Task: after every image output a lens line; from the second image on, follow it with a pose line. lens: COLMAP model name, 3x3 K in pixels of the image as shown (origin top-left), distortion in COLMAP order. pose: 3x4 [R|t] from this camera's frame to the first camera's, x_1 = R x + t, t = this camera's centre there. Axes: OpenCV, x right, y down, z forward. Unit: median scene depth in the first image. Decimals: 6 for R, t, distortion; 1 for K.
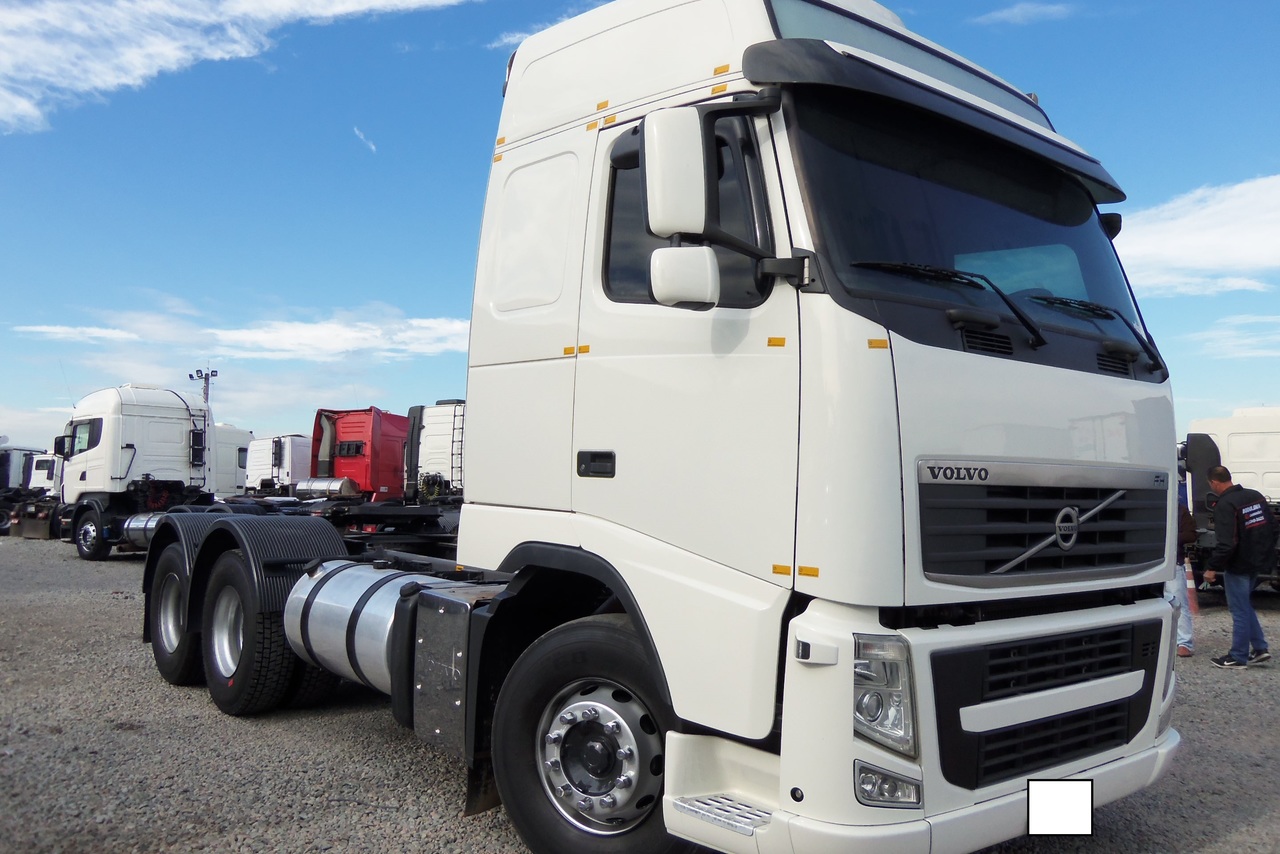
lens RADIAL K [[1082.0, 0, 633.1], [0, 1082.0, 431.7], [0, 0, 1]] dist [-0.013301, 0.004542]
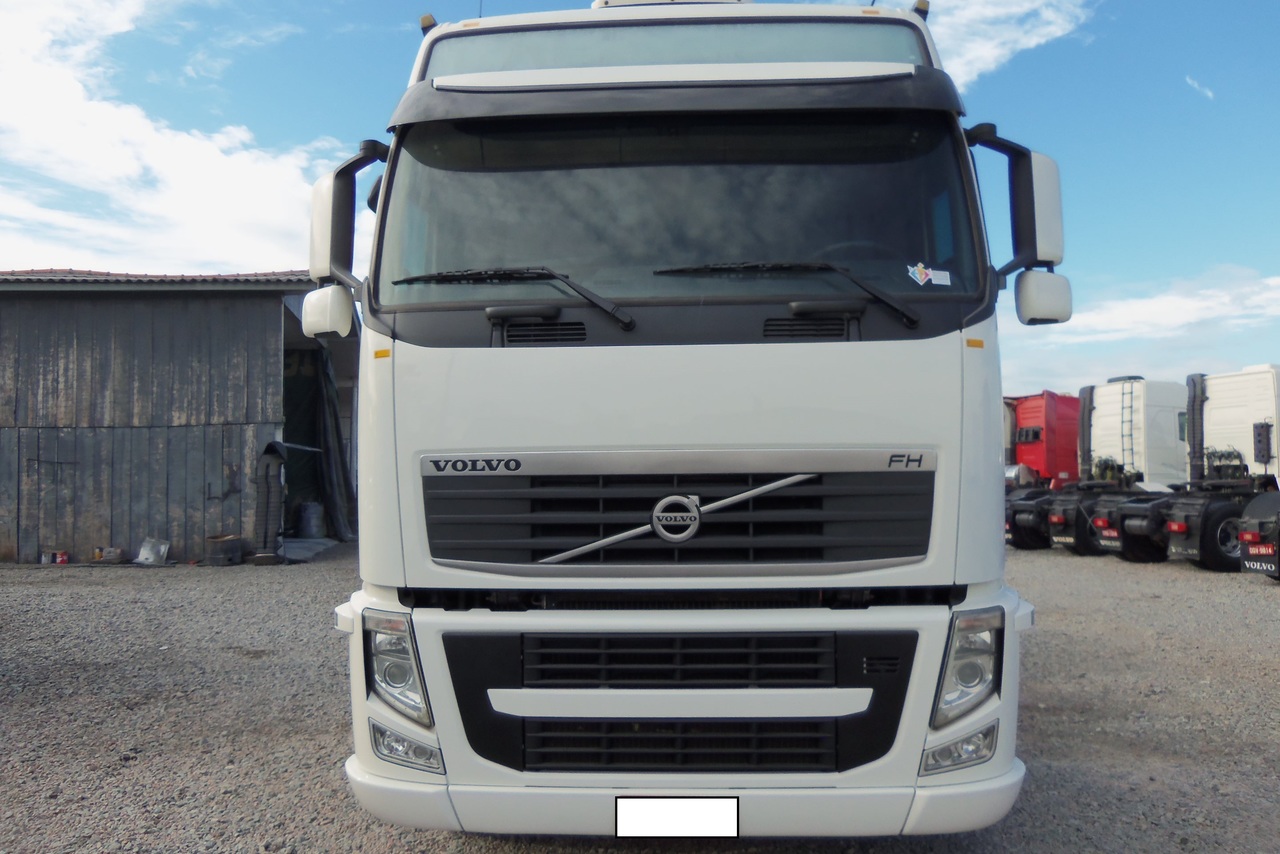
lens RADIAL K [[1082.0, 0, 633.1], [0, 1082.0, 431.7], [0, 0, 1]] dist [-0.013301, 0.004542]
pose [[0.733176, -0.049350, -0.678246, 0.991023], [0.057157, 0.998306, -0.010852, 0.022879], [0.677633, -0.030810, 0.734755, 0.291637]]
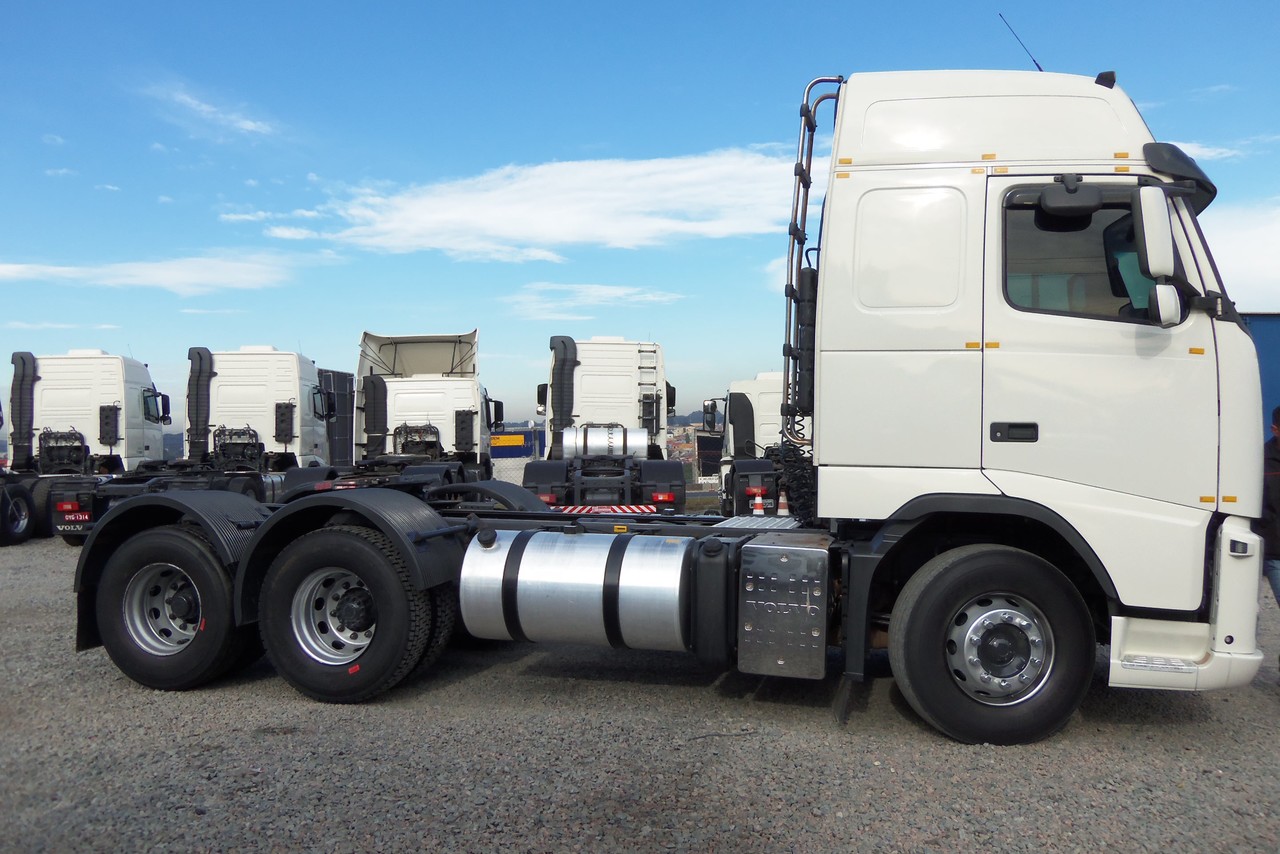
lens RADIAL K [[1082.0, 0, 633.1], [0, 1082.0, 431.7], [0, 0, 1]] dist [-0.013301, 0.004542]
pose [[0.819002, -0.019222, 0.573469, -1.208566], [-0.006835, 0.999041, 0.043247, -0.025948], [-0.573750, -0.039339, 0.818085, 0.180639]]
